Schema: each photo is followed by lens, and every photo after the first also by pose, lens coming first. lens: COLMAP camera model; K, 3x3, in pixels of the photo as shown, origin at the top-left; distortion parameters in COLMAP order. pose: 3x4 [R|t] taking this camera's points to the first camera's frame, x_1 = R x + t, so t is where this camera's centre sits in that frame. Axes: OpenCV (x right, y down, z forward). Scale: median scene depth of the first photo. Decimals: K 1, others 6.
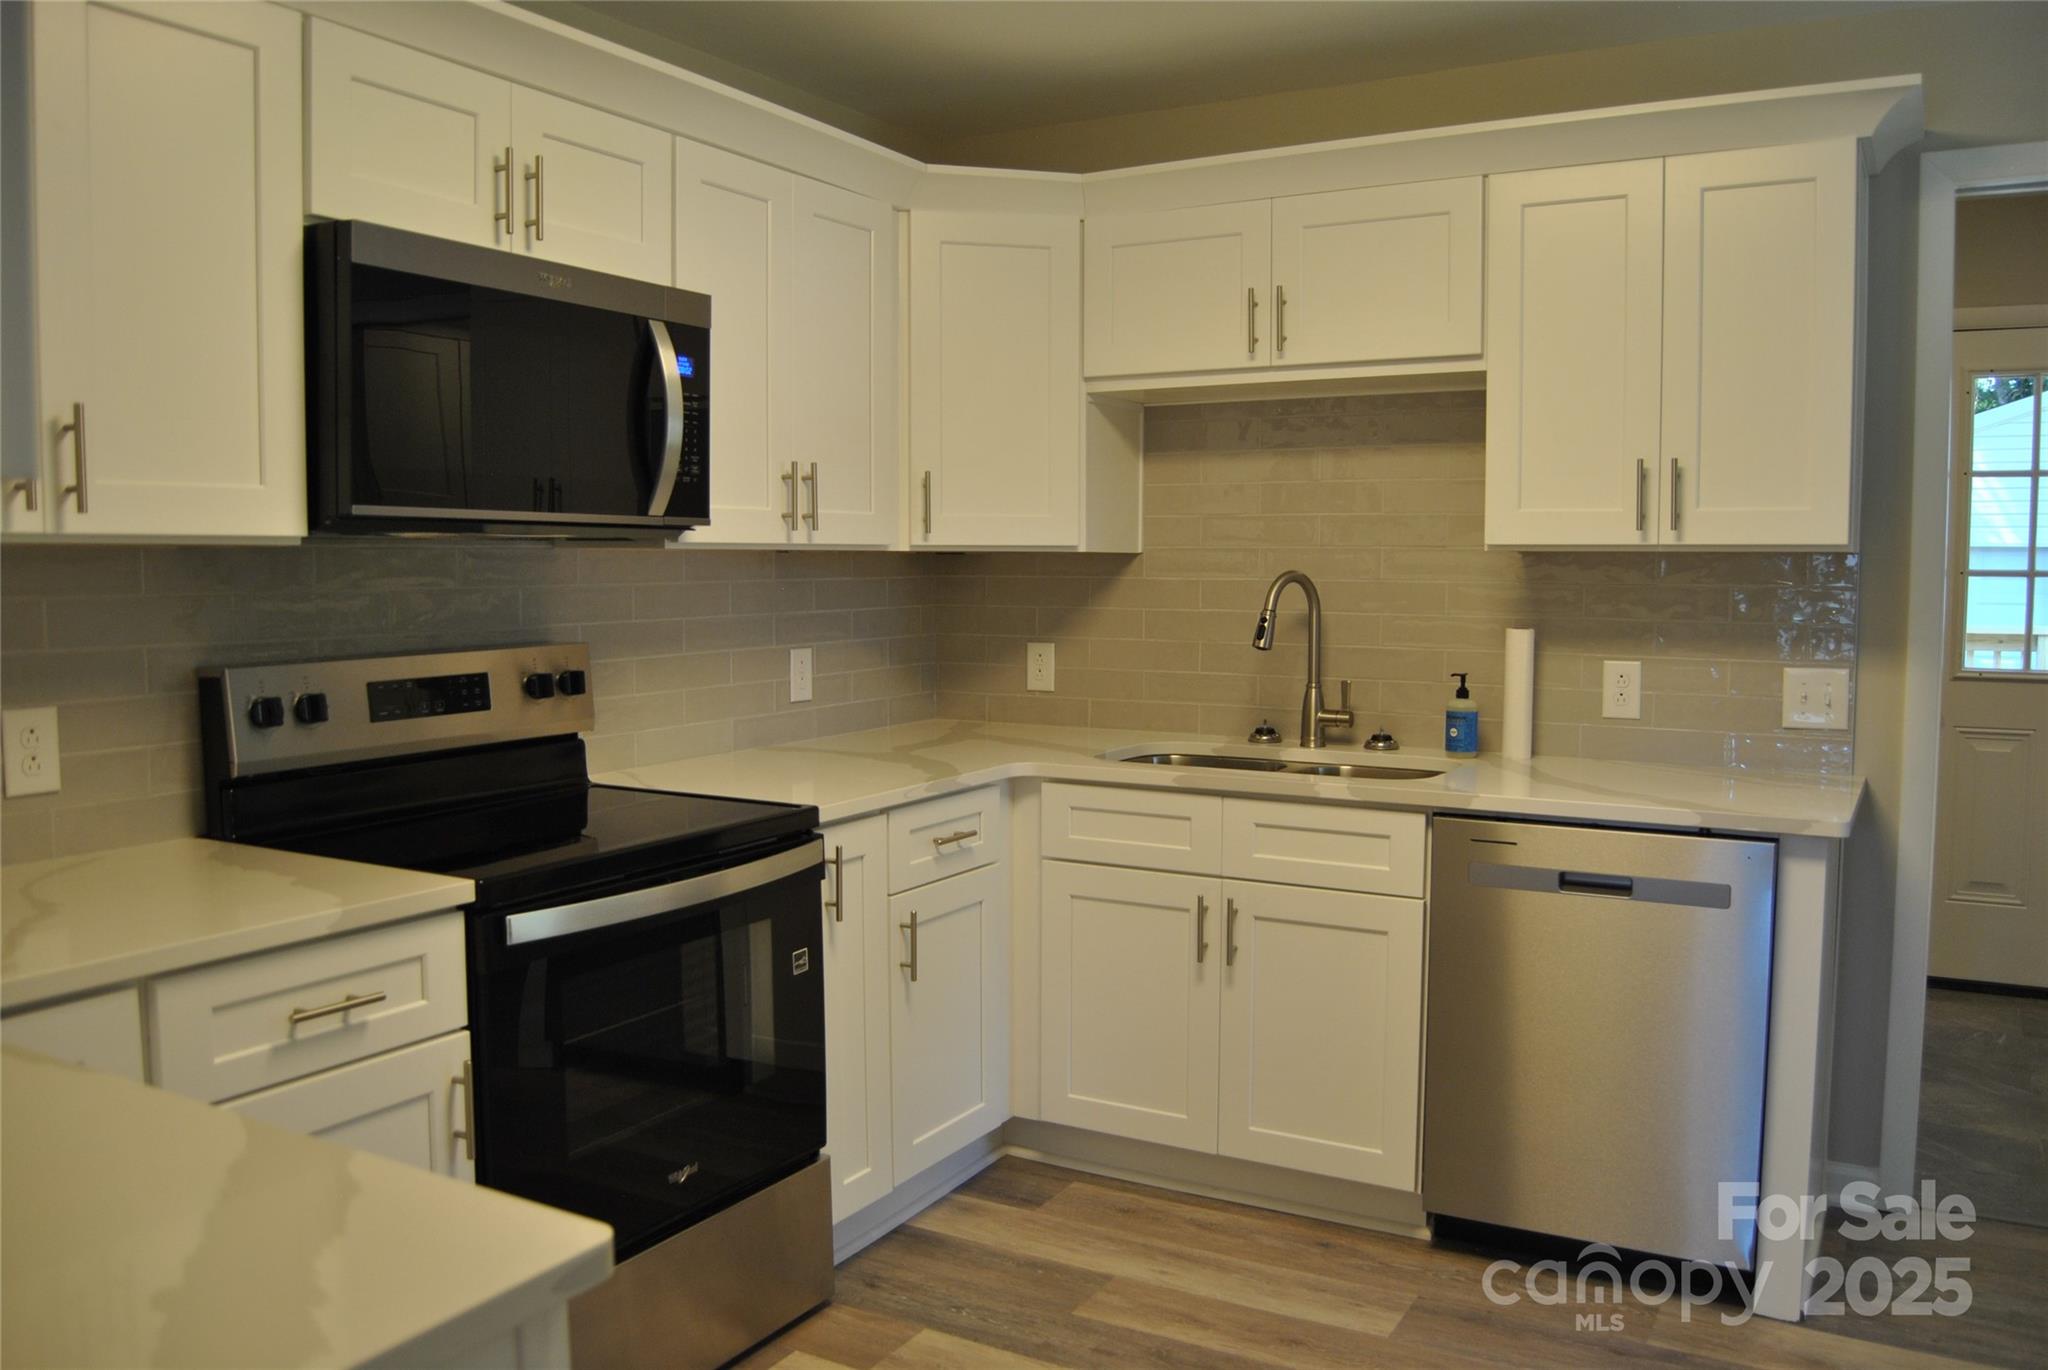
lens RADIAL K [[1608.6, 0, 1041.4], [0, 1608.6, 685.3], [0, 0, 1]] dist [-0.102626, 0.046089]
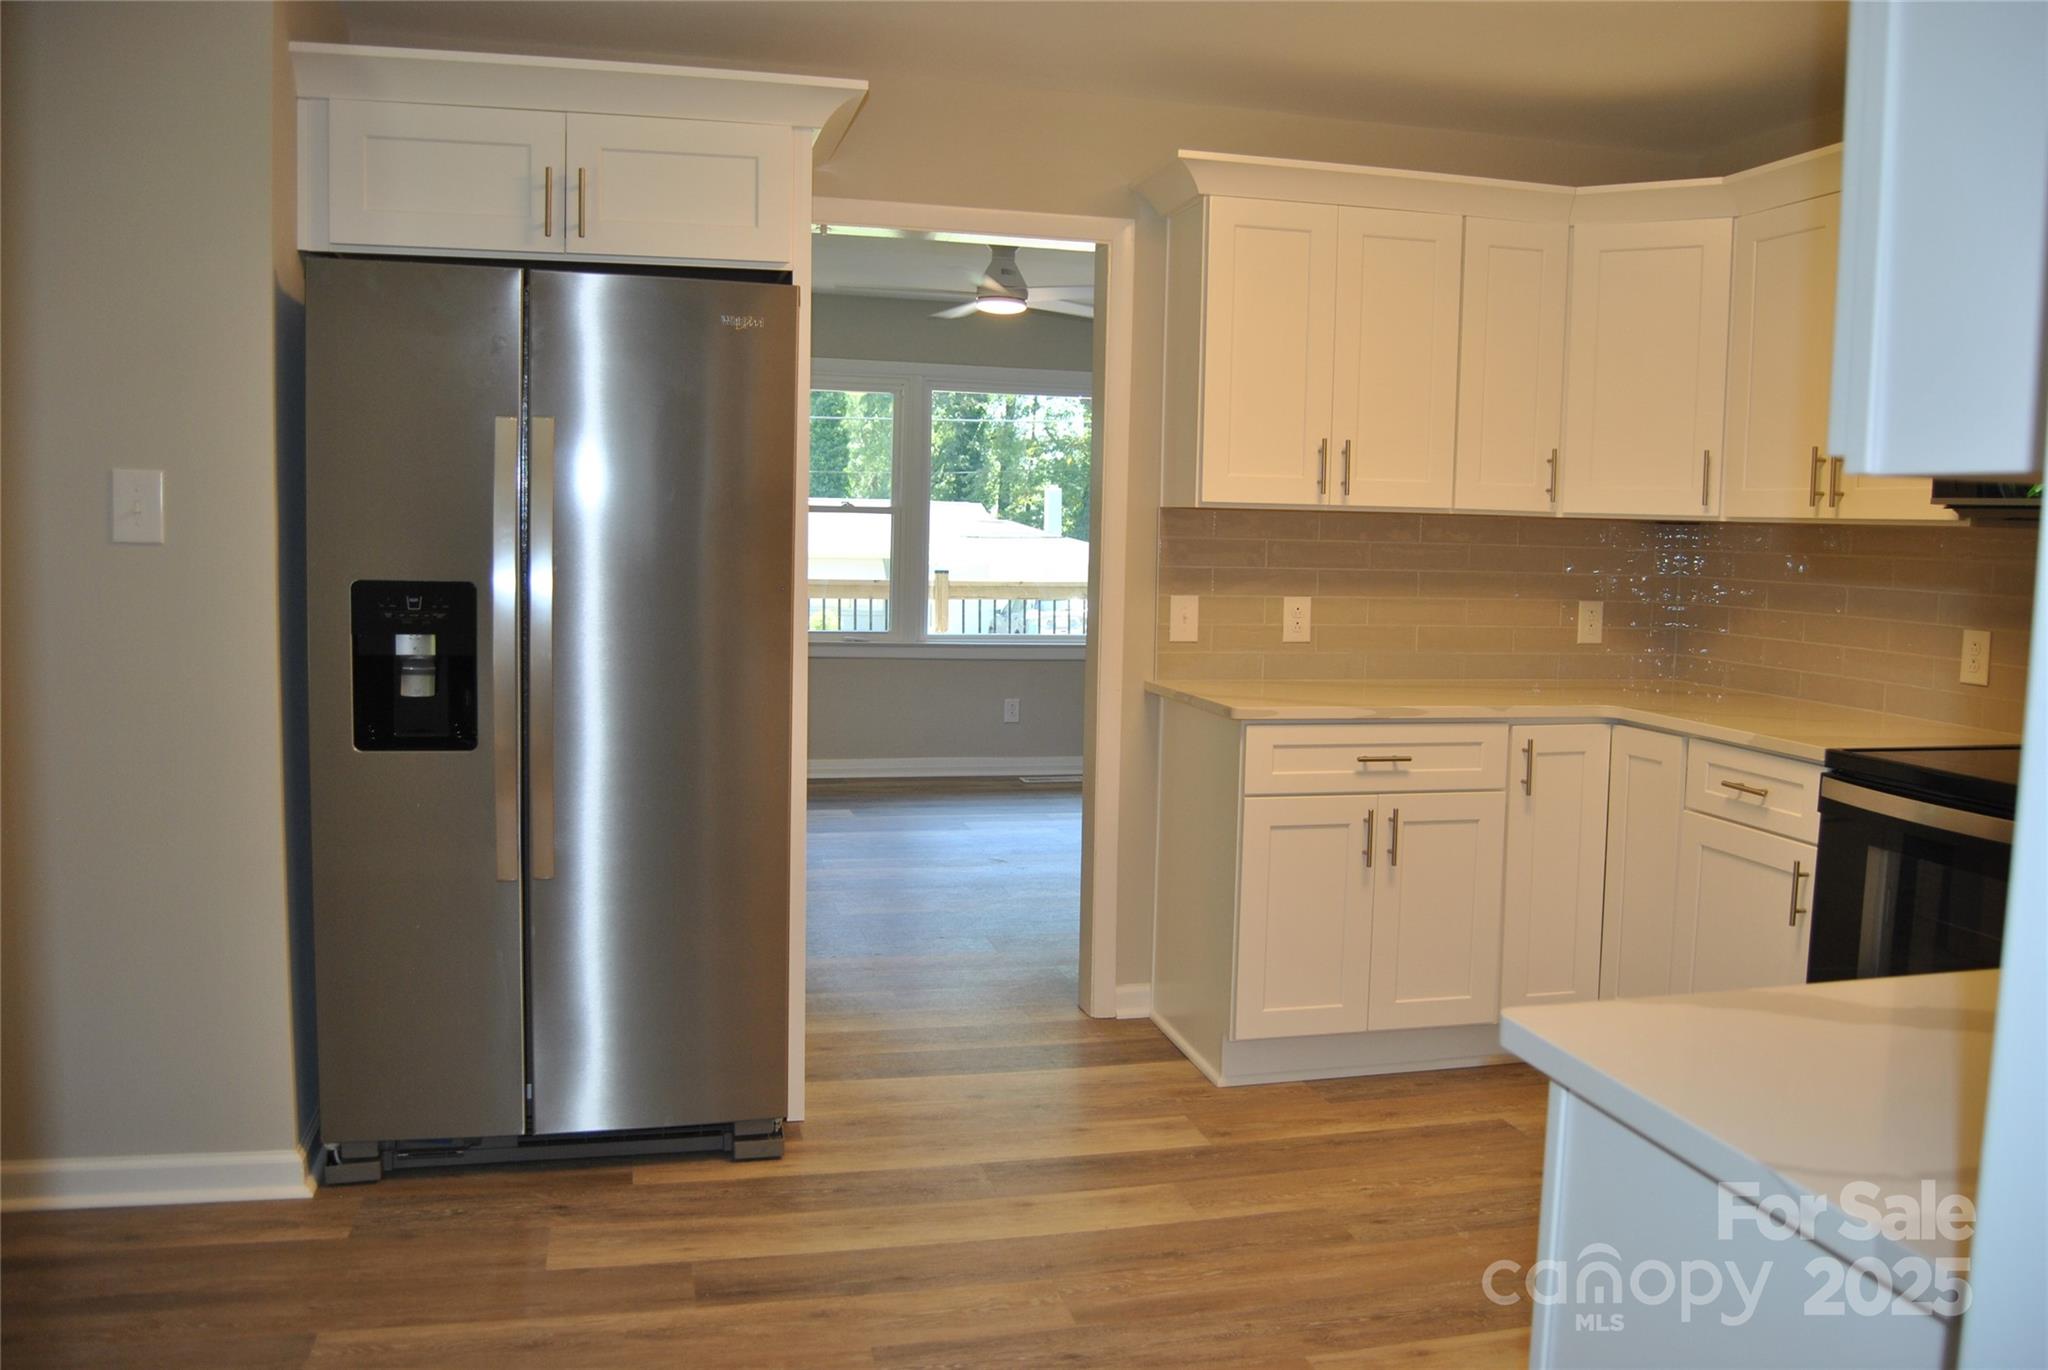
lens RADIAL K [[1608.6, 0, 1041.4], [0, 1608.6, 685.3], [0, 0, 1]] dist [-0.102626, 0.046089]
pose [[-0.717477, 0.053188, -0.694549, 0.902388], [-0.078612, 0.984528, 0.156601, -0.081488], [0.692132, 0.166958, -0.702195, 1.146376]]
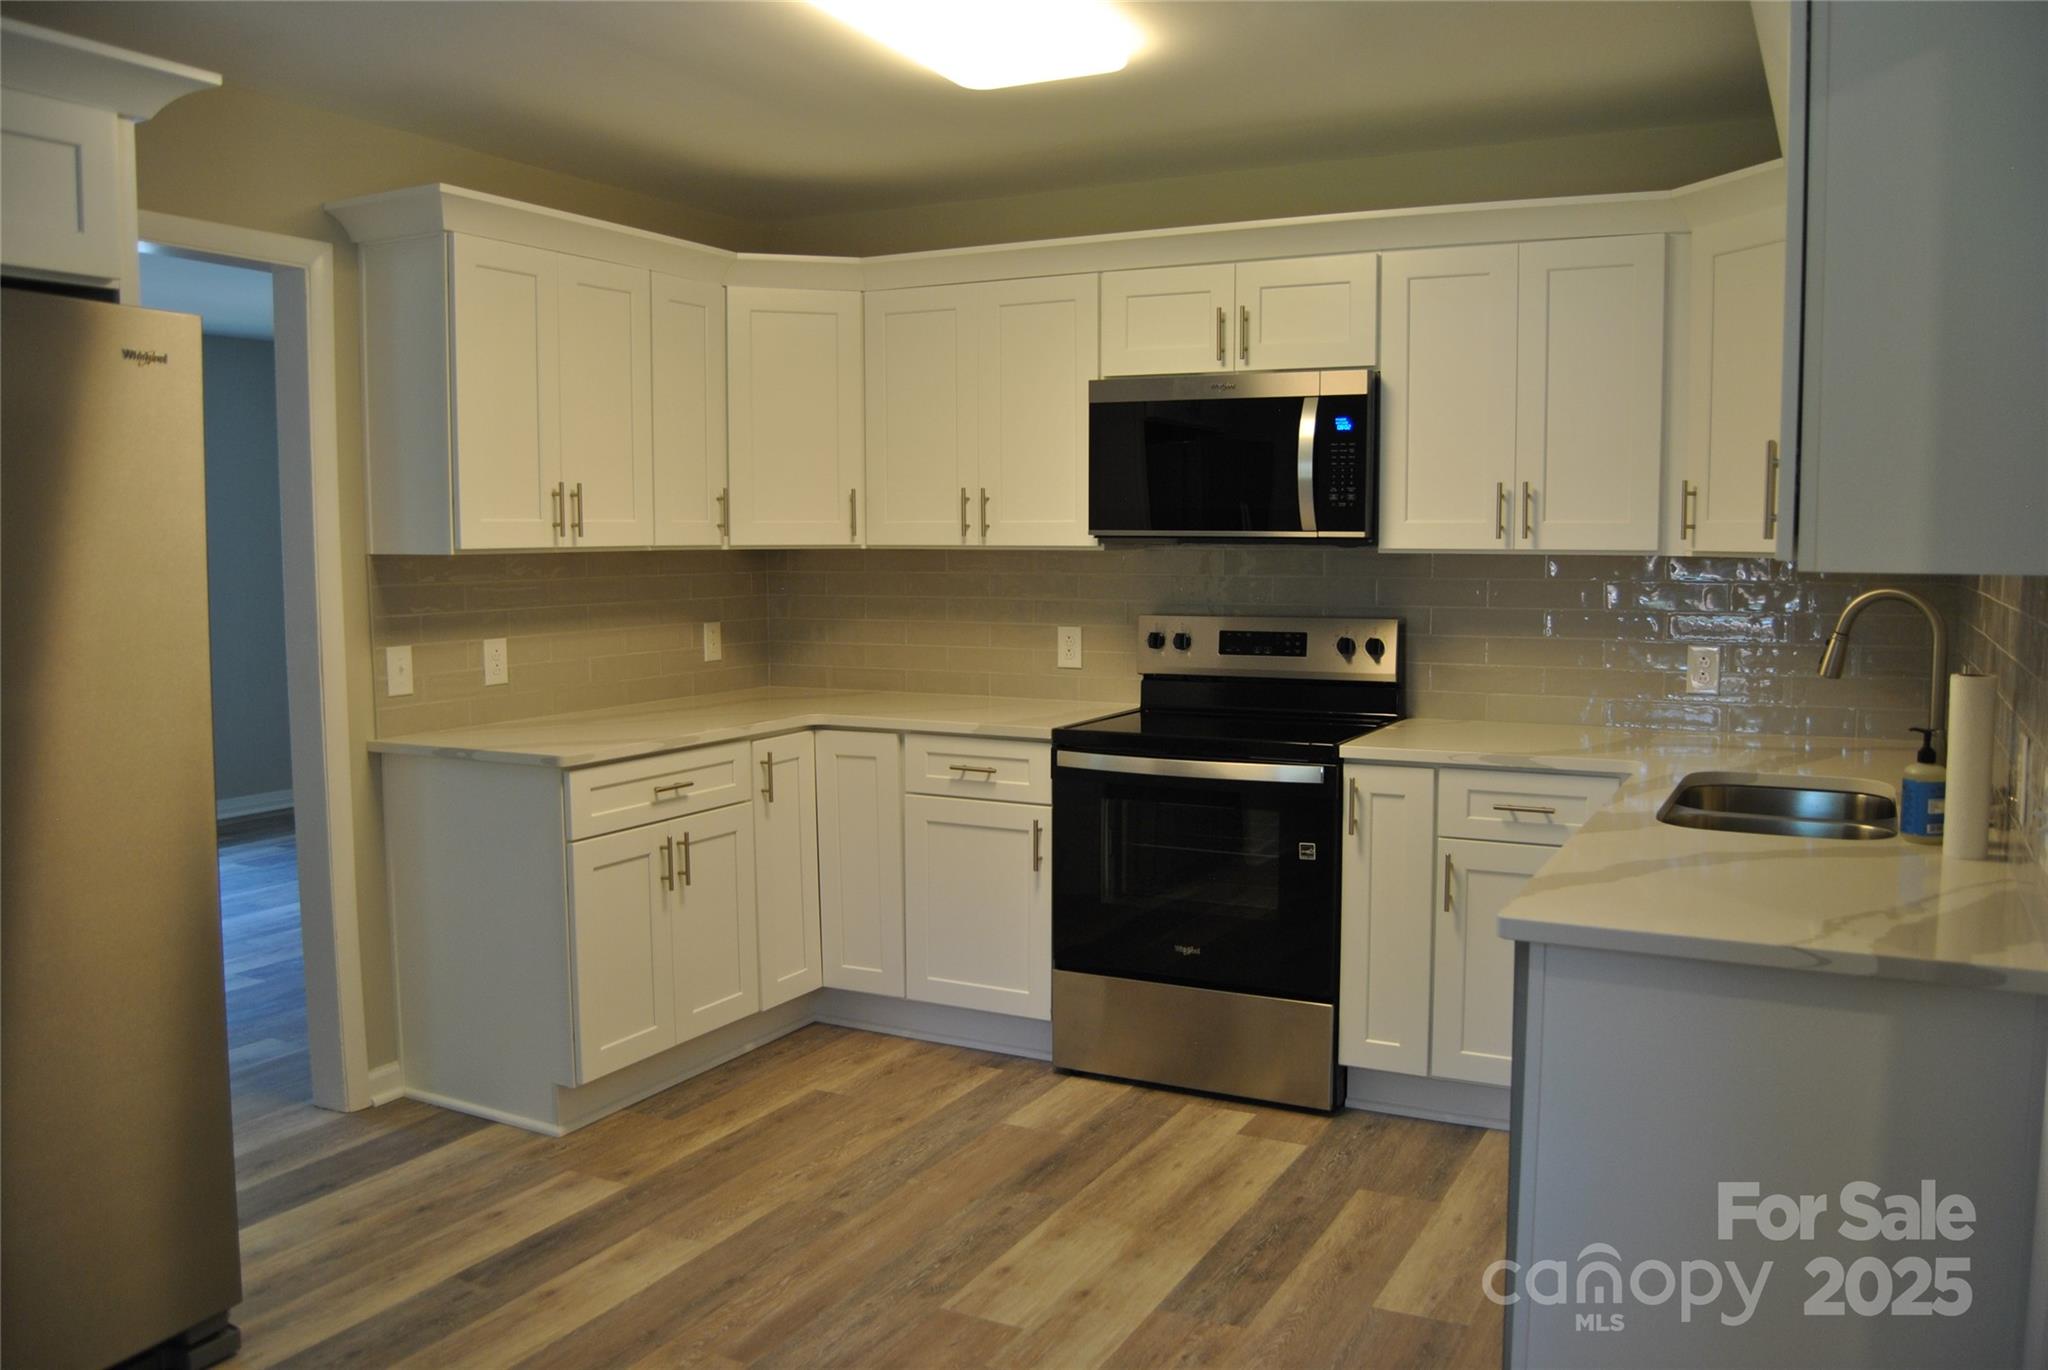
lens RADIAL K [[1608.6, 0, 1041.4], [0, 1608.6, 685.3], [0, 0, 1]] dist [-0.102626, 0.046089]
pose [[0.044426, 0.090348, -0.994919, 1.179060], [-0.078465, 0.993141, 0.086683, -0.071270], [0.995927, 0.074215, 0.051210, 0.668691]]
